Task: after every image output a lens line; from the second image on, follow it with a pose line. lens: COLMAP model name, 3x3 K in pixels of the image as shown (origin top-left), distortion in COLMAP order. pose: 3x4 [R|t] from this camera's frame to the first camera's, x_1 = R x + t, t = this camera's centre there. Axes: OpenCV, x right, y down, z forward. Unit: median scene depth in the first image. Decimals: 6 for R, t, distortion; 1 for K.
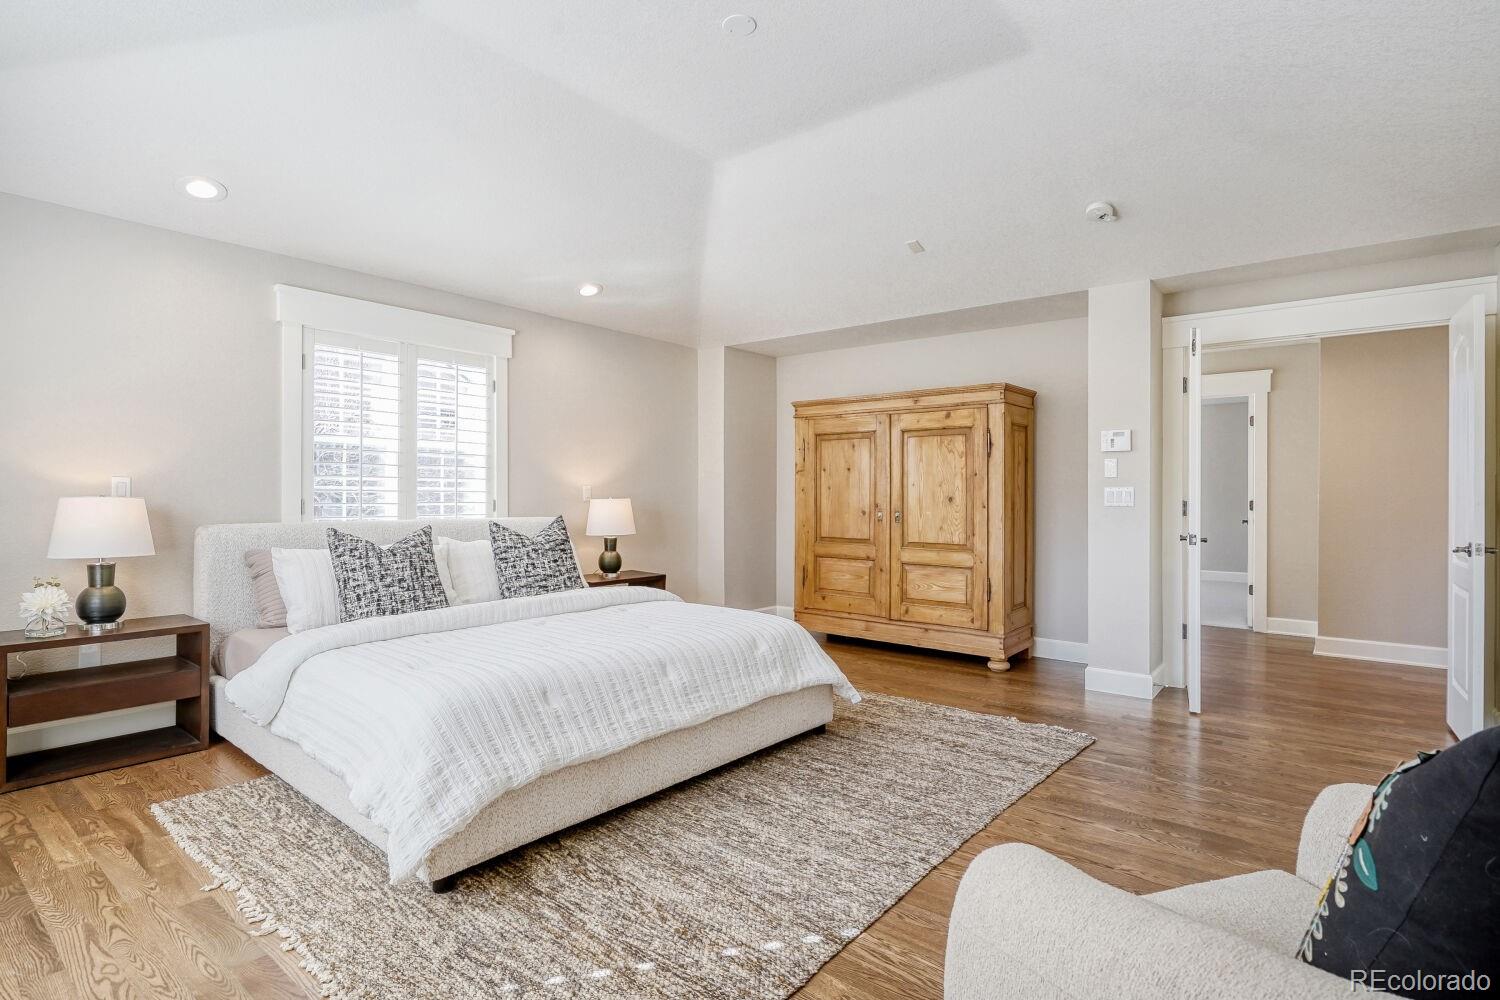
lens RADIAL K [[748.4, 0, 751.9], [0, 748.4, 500.1], [0, 0, 1]] dist [0.003128, 0.000548]
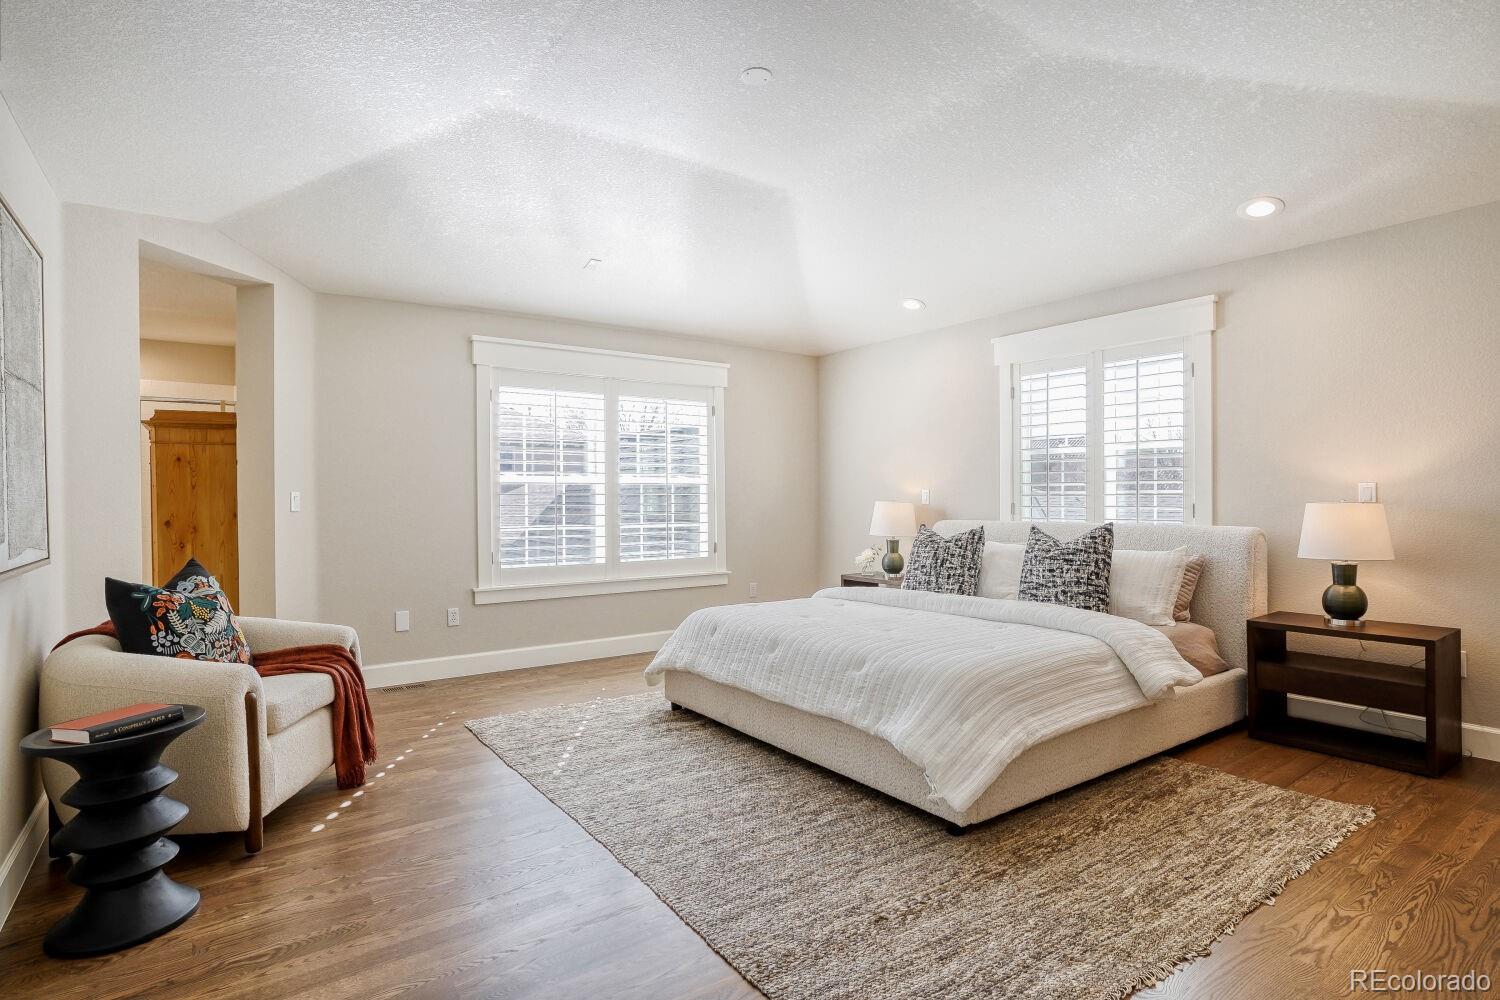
lens RADIAL K [[768.8, 0, 751.3], [0, 768.8, 502.6], [0, 0, 1]] dist [-0.005853, -0.000388]
pose [[-0.262217, -0.000402, -0.965009, 0.815467], [0.002189, 0.999997, -0.001011, -0.002614], [0.965006, -0.002378, -0.262215, 0.971228]]
